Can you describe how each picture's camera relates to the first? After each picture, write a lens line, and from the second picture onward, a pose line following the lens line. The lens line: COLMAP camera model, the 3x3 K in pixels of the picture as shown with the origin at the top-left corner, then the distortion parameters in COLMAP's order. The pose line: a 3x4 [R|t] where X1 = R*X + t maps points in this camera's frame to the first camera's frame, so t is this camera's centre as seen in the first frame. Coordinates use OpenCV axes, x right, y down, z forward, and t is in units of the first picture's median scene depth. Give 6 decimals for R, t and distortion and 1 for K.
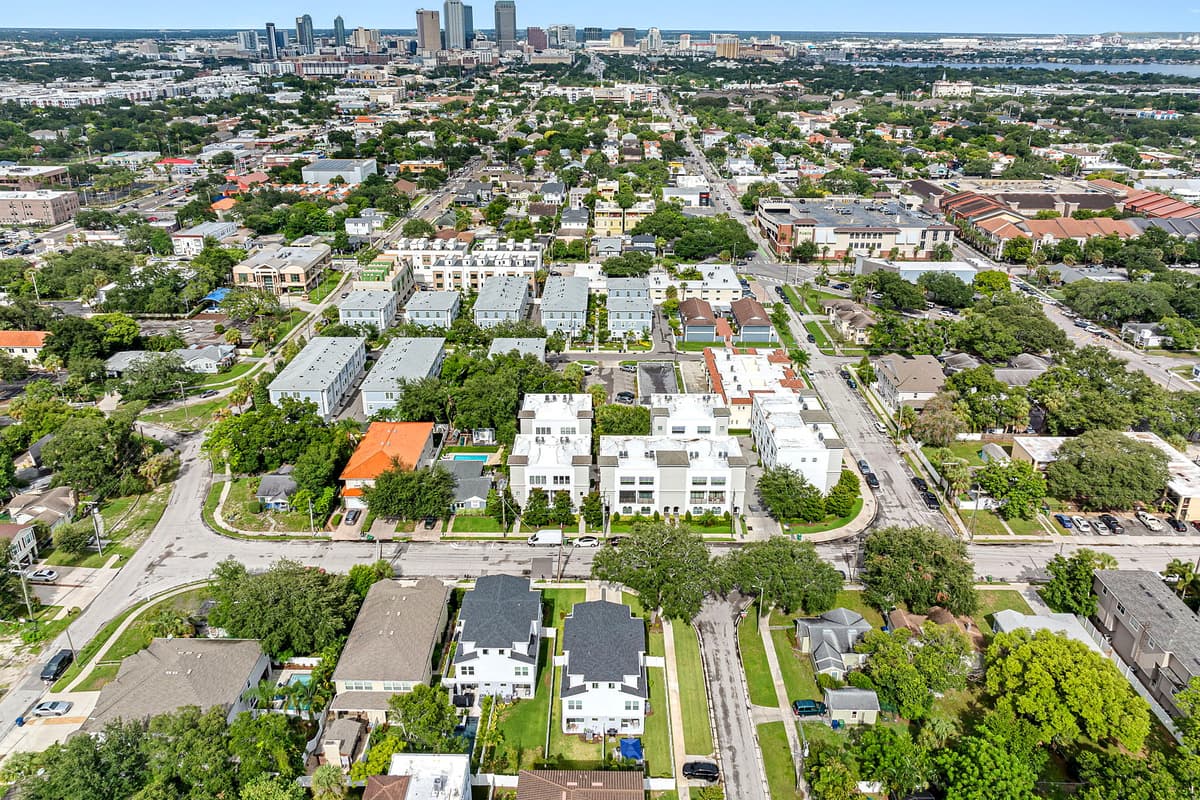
lens RADIAL K [[858.0, 0, 602.3], [0, 858.0, 343.8], [0, 0, 1]] dist [-0.002902, -0.004409]
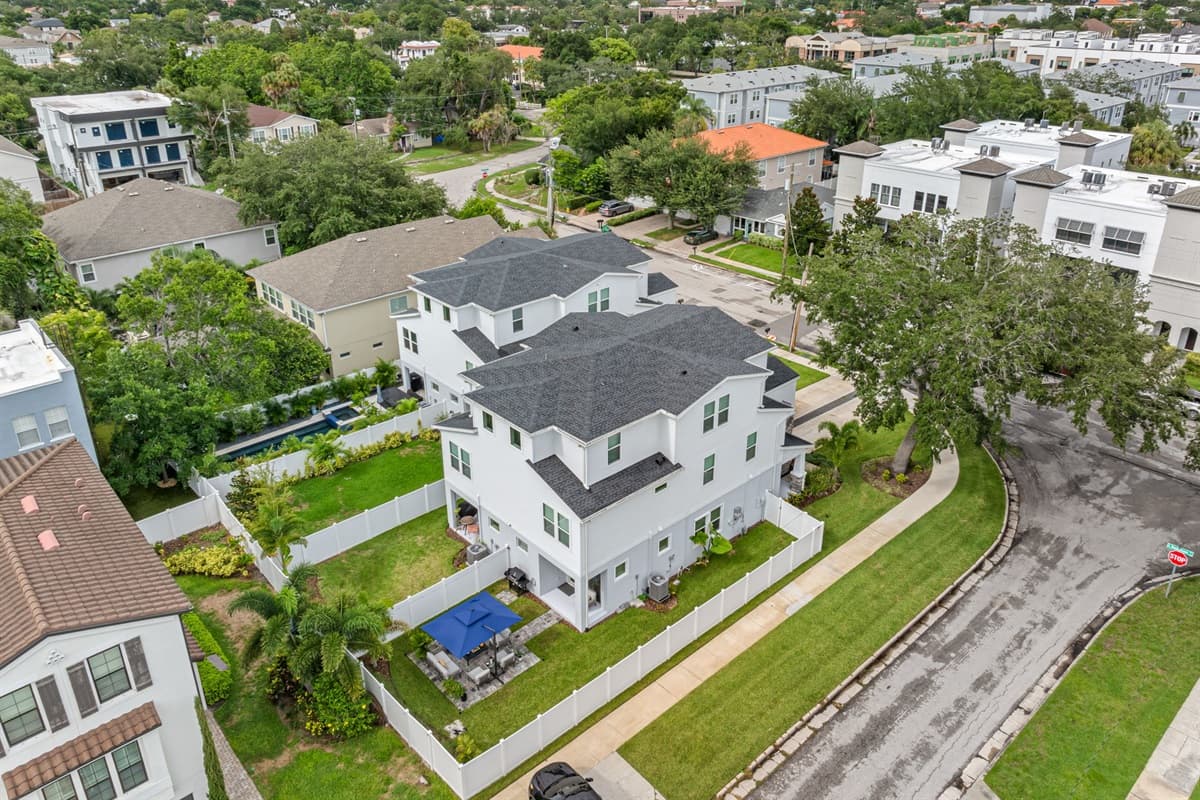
lens RADIAL K [[858.3, 0, 596.9], [0, 858.3, 350.0], [0, 0, 1]] dist [-0.000041, -0.009088]
pose [[0.676373, 0.287850, -0.677984, 0.174676], [-0.252221, 0.955339, 0.153984, 0.209999], [0.692029, 0.066851, 0.718768, 0.534631]]
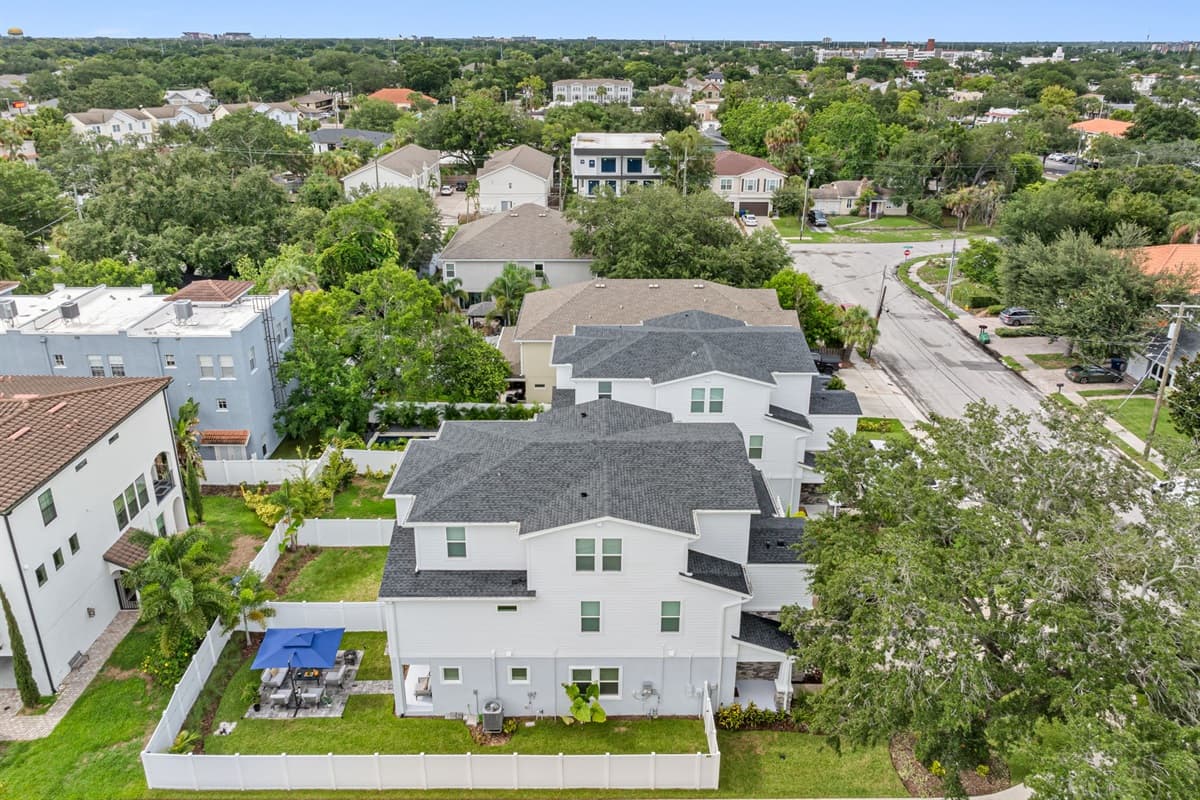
lens RADIAL K [[839.0, 0, 599.9], [0, 839.0, 347.5], [0, 0, 1]] dist [-0.003474, -0.003239]
pose [[0.011431, 0.340988, -0.939998, 0.208311], [-0.354283, 0.880459, 0.315081, 0.148371], [0.935068, 0.329424, 0.130871, 0.698289]]
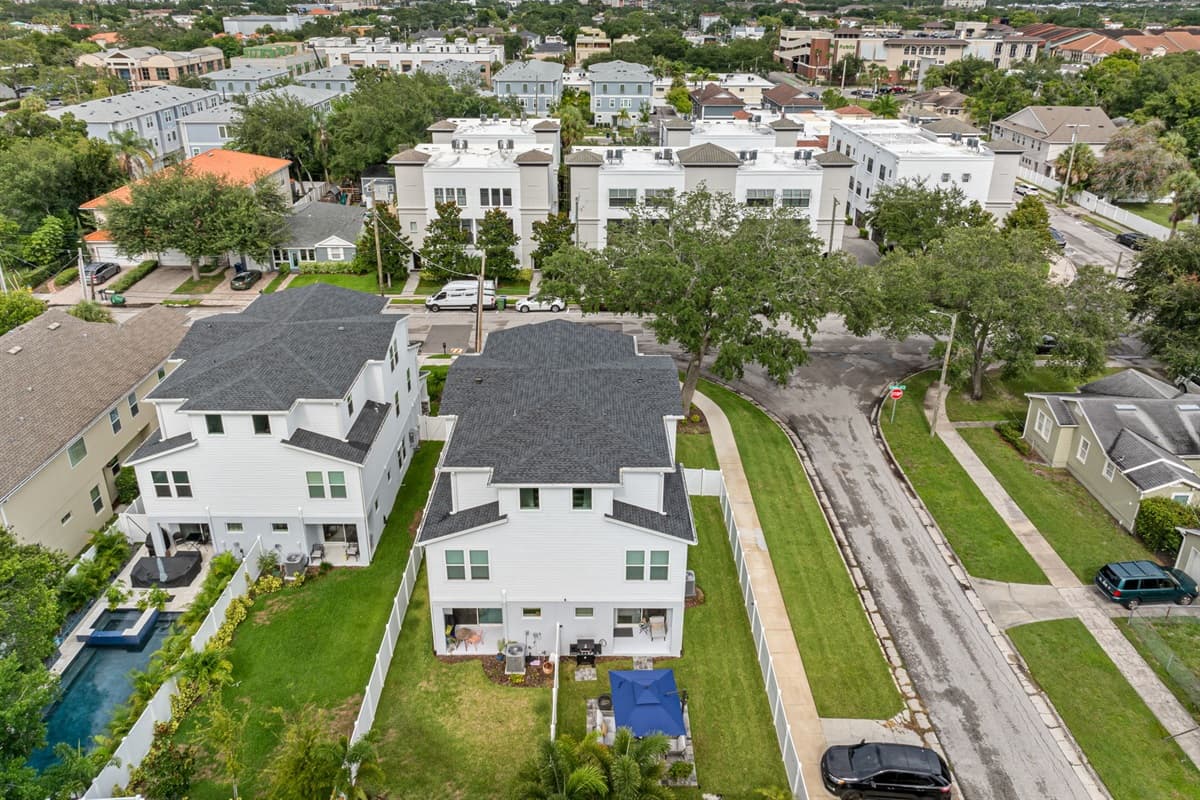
lens RADIAL K [[852.9, 0, 602.1], [0, 852.9, 333.5], [0, 0, 1]] dist [-0.006541, -0.001242]
pose [[0.999903, -0.003457, 0.013459, 0.009839], [0.003099, 0.999643, 0.026526, 0.228272], [-0.013546, -0.026482, 0.999558, 0.479204]]
